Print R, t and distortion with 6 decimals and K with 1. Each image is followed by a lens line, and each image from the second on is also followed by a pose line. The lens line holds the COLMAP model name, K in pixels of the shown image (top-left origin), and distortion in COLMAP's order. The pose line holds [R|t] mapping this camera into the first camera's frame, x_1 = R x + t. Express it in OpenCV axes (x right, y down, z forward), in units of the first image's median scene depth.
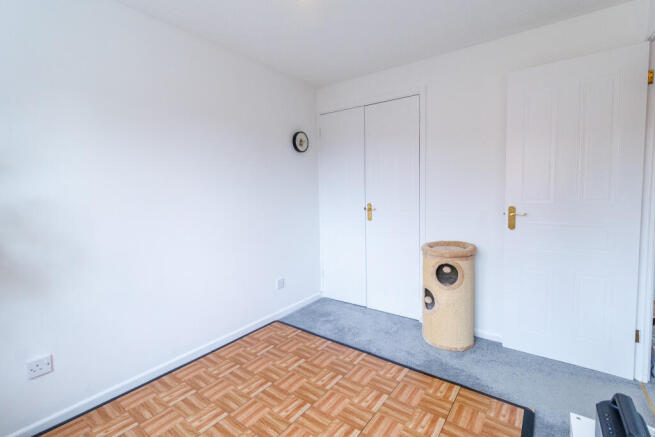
lens RADIAL K [[300.0, 0, 326.4], [0, 300.0, 207.9], [0, 0, 1]] dist [0.001592, 0.000457]
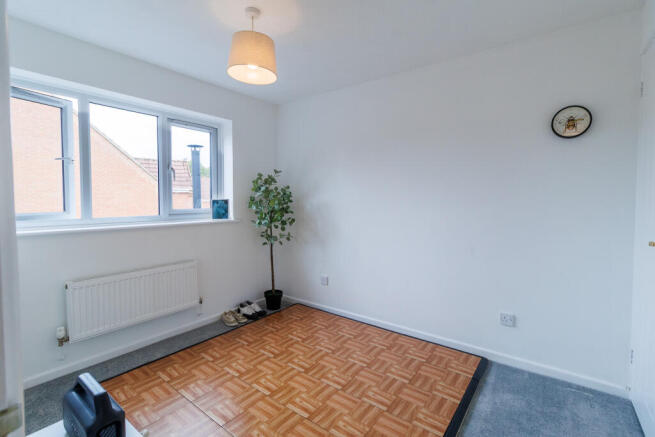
lens RADIAL K [[300.0, 0, 326.4], [0, 300.0, 207.9], [0, 0, 1]] dist [0.001592, 0.000457]
pose [[-0.020635, 0.043793, -0.998827, 0.690449], [-0.053723, 0.997548, 0.044847, -0.047844], [0.998343, 0.054585, -0.018232, 0.613099]]
